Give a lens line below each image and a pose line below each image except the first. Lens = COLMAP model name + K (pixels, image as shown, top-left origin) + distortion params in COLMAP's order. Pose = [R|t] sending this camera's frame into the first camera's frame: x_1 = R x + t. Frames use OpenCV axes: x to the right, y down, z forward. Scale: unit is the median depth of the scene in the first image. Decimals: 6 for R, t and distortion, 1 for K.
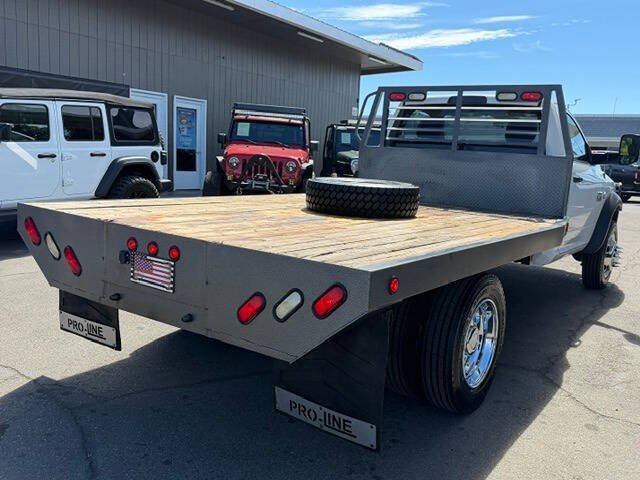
lens RADIAL K [[585.4, 0, 318.8], [0, 585.4, 243.5], [0, 0, 1]] dist [-0.002690, 0.000000]
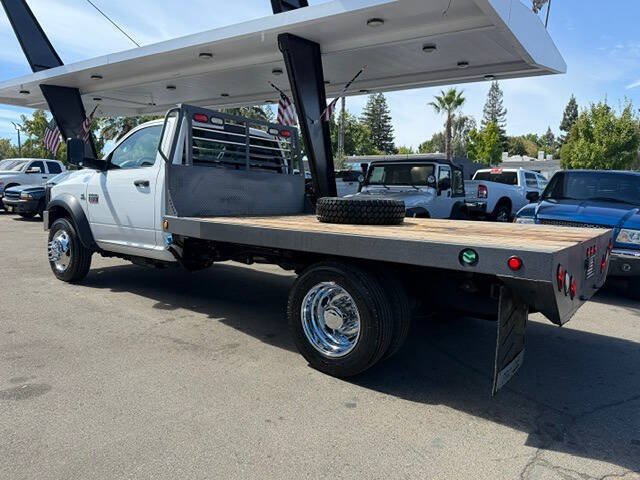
lens RADIAL K [[469.3, 0, 316.4], [0, 469.3, 236.3], [0, 0, 1]] dist [-0.003126, -0.018097]
pose [[0.053817, -0.146533, 0.987741, -0.602717], [0.145530, 0.979764, 0.137420, -0.112333], [-0.987889, 0.136350, 0.074053, 0.654509]]
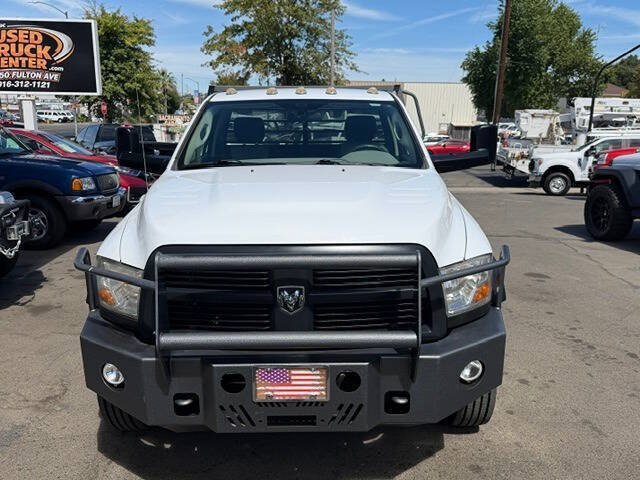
lens RADIAL K [[554.2, 0, 317.7], [0, 554.2, 234.9], [0, 0, 1]] dist [-0.017231, 0.017481]
pose [[-0.818924, 0.075552, -0.568907, 0.638440], [-0.135895, 0.937577, 0.320129, -0.272634], [0.557580, 0.339473, -0.757537, 1.462230]]
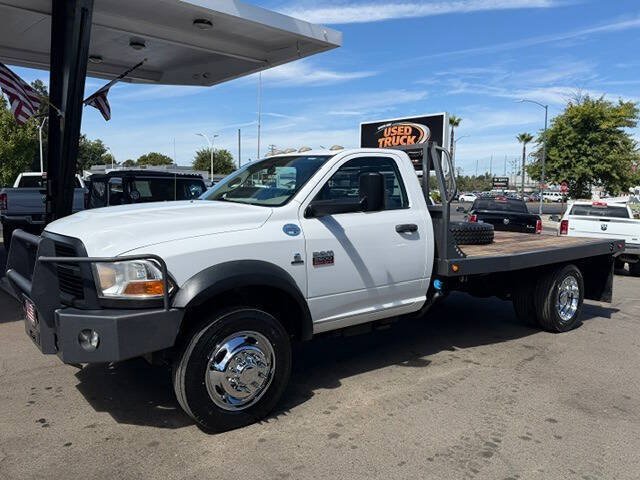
lens RADIAL K [[506.4, 0, 326.1], [0, 506.4, 230.9], [0, 0, 1]] dist [0.064302, -0.086409]
pose [[-0.959756, -0.076739, 0.270146, 0.040763], [-0.008019, 0.969038, 0.246783, -0.293270], [-0.280720, 0.234685, -0.930655, 1.618750]]
